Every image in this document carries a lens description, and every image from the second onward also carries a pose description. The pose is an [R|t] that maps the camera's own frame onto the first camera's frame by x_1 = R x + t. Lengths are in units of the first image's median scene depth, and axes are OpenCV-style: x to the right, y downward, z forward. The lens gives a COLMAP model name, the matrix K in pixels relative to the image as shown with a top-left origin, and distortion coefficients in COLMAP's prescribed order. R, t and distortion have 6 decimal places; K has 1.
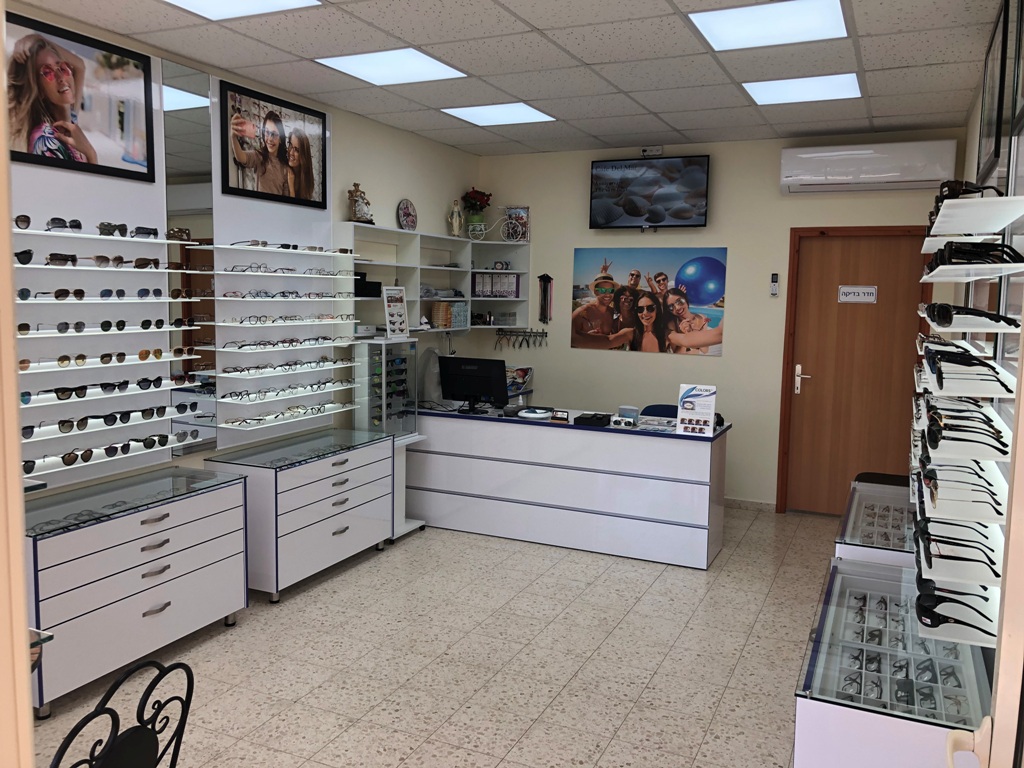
lens RADIAL K [[893.8, 0, 500.8], [0, 893.8, 370.9], [0, 0, 1]] dist [0.058217, -0.043604]
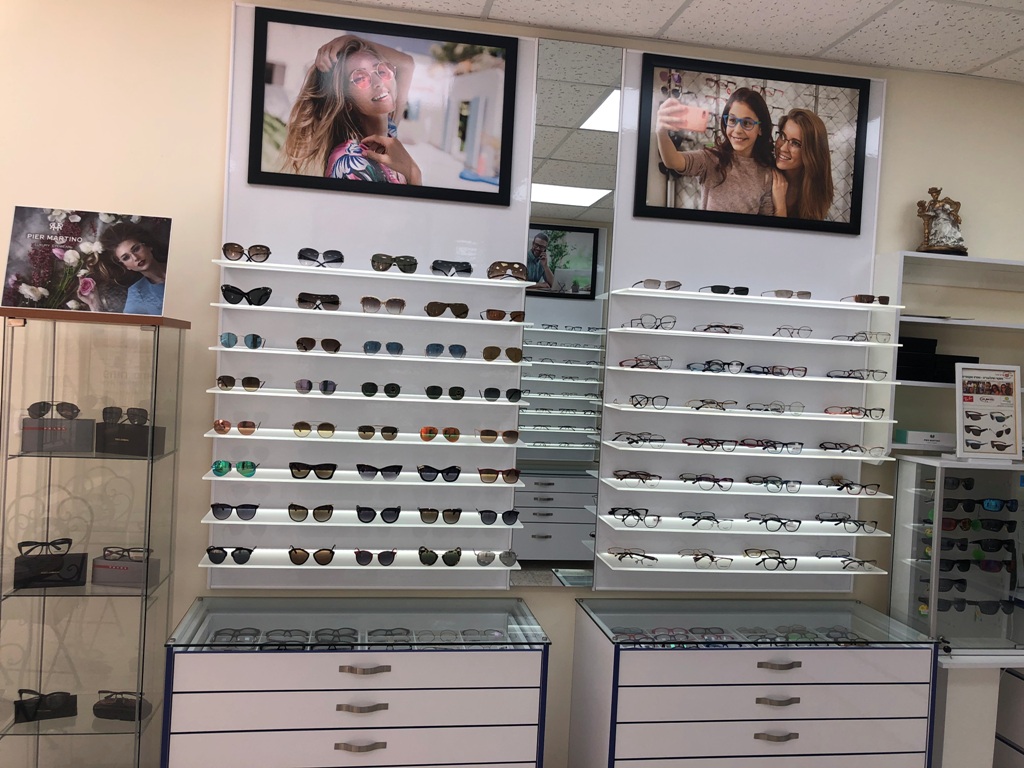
lens RADIAL K [[893.8, 0, 524.9], [0, 893.8, 364.0], [0, 0, 1]] dist [0.058217, -0.043604]
pose [[0.564827, 0.020910, -0.824944, 0.225436], [-0.120526, 0.991049, -0.057402, -0.038431], [0.816360, 0.131849, 0.562292, 0.603534]]
